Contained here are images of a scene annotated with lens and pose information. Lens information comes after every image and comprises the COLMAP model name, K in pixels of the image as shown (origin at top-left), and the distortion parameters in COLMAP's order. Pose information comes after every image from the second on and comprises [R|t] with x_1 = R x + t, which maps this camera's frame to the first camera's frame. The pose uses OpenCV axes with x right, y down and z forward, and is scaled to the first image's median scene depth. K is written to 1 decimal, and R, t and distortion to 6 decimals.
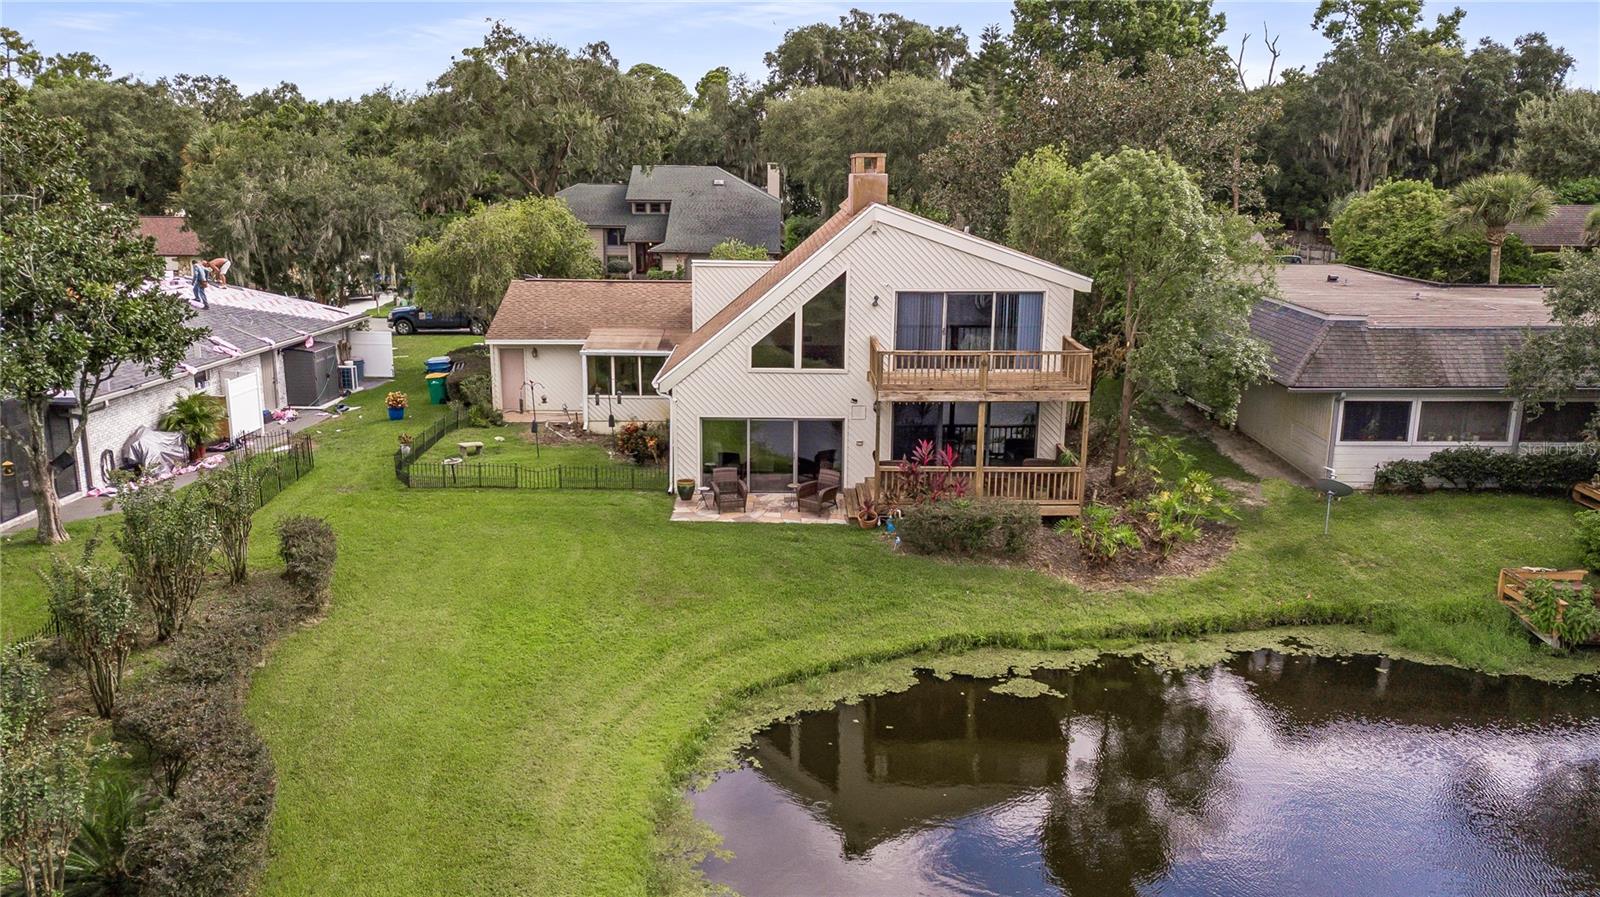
lens RADIAL K [[1242.7, 0, 797.5], [0, 1242.7, 401.1], [0, 0, 1]] dist [-0.013565, 0.000477]
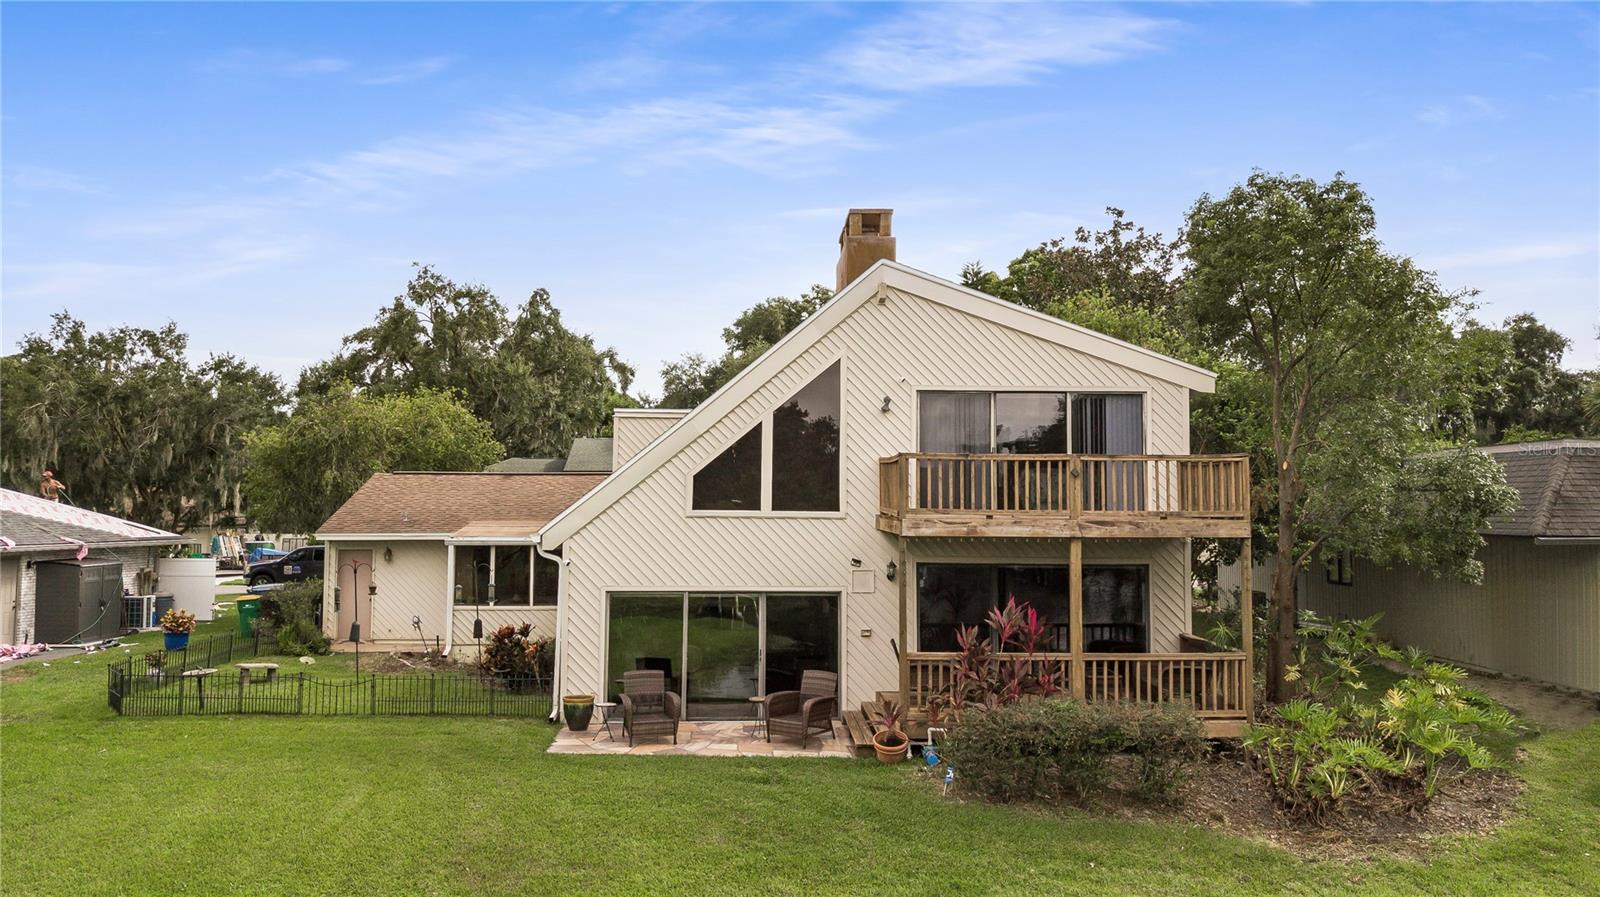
lens RADIAL K [[1242.7, 0, 797.5], [0, 1242.7, 401.1], [0, 0, 1]] dist [-0.013565, 0.000477]
pose [[0.999462, -0.001583, 0.032755, -0.004133], [0.010494, 0.961747, -0.273737, 0.092039], [-0.031069, 0.273933, 0.961247, 0.380666]]
